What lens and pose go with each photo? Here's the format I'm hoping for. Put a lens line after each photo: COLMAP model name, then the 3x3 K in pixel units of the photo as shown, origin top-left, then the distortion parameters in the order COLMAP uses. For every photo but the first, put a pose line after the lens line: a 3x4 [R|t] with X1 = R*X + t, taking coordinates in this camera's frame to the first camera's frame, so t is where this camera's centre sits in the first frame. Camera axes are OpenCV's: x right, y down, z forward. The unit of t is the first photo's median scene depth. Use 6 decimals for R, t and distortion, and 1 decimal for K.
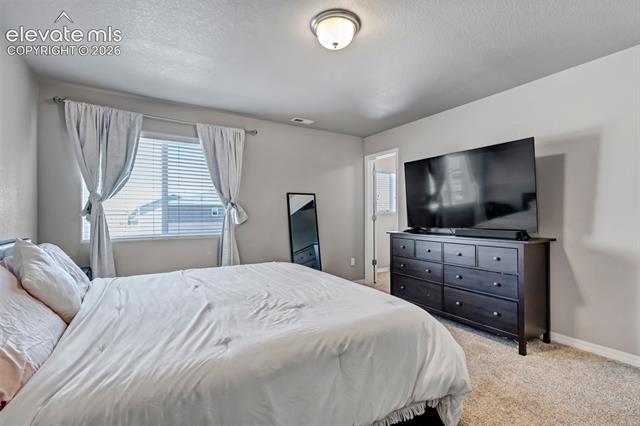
lens RADIAL K [[293.6, 0, 296.7], [0, 293.6, 210.7], [0, 0, 1]] dist [-0.000801, -0.000109]
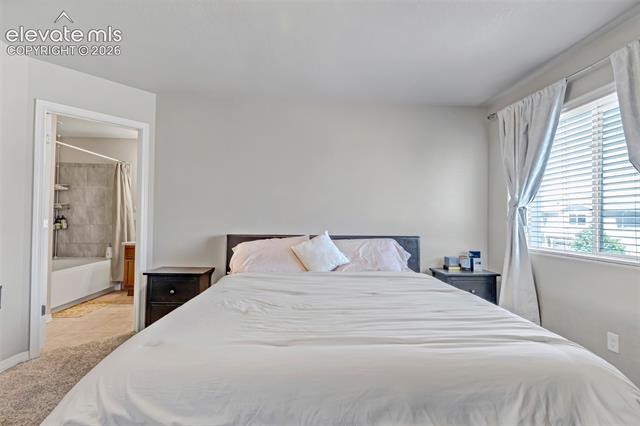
lens RADIAL K [[306.3, 0, 333.6], [0, 306.3, 210.7], [0, 0, 1]] dist [-0.001039, -0.000261]
pose [[-0.461527, -0.026910, -0.886718, 0.382248], [-0.001846, 0.999567, -0.029374, 0.008556], [0.887124, -0.011920, -0.461376, 0.845306]]
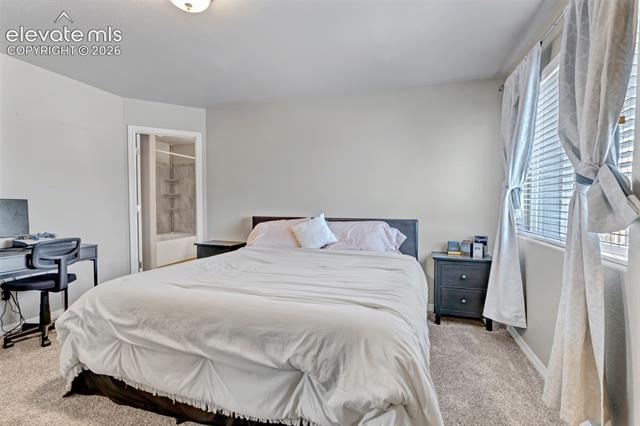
lens RADIAL K [[306.3, 0, 333.6], [0, 306.3, 210.7], [0, 0, 1]] dist [-0.001039, -0.000261]
pose [[-0.748786, 0.017630, -0.662578, 0.251143], [0.005671, 0.999780, 0.020193, 0.010319], [0.662788, 0.011363, -0.748721, 1.193782]]
